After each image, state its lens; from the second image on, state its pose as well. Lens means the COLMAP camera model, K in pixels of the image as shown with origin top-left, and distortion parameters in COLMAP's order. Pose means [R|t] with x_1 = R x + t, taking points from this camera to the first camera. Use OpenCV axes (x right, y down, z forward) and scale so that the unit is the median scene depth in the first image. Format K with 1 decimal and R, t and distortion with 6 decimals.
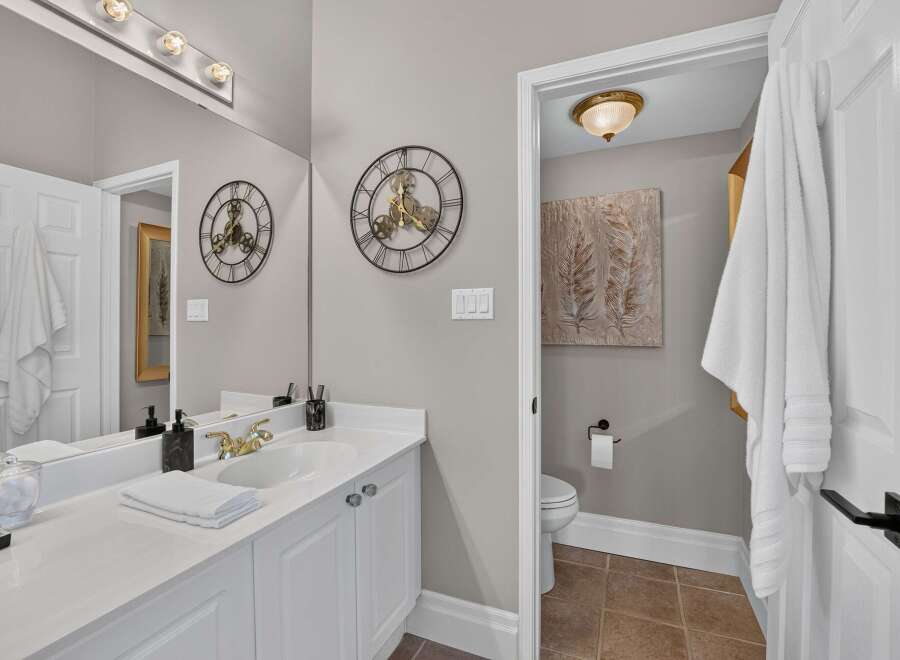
lens RADIAL K [[451.0, 0, 411.2], [0, 451.0, 322.5], [0, 0, 1]] dist [-0.044643, 0.000089]
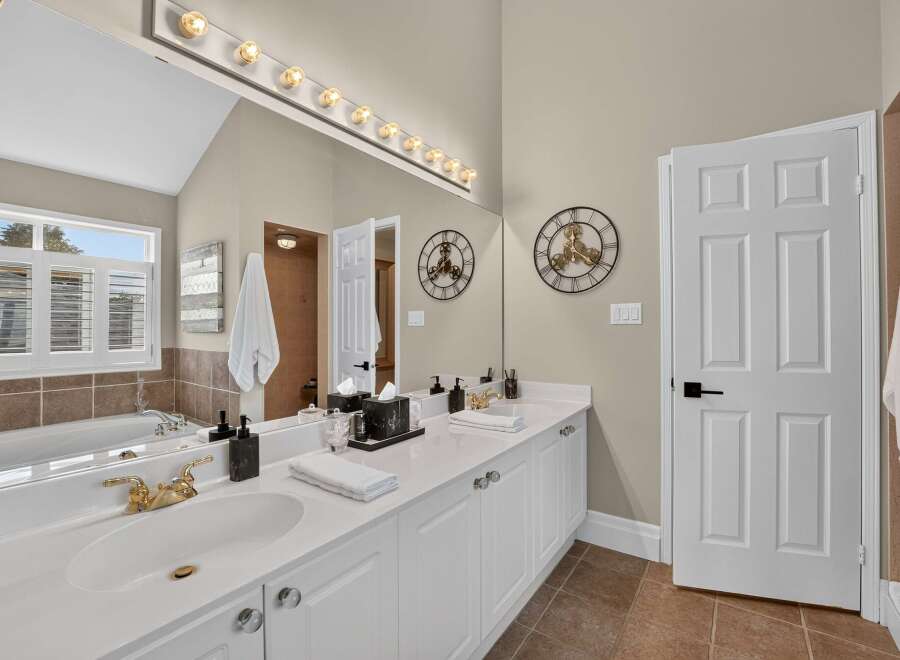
lens RADIAL K [[405.5, 0, 450.3], [0, 405.5, 327.8], [0, 0, 1]] dist [-0.022612, 0.001271]
pose [[0.984493, -0.005109, -0.175347, -0.175590], [0.005970, 0.999973, 0.004382, -0.003704], [0.175319, -0.005361, 0.984497, -0.360128]]
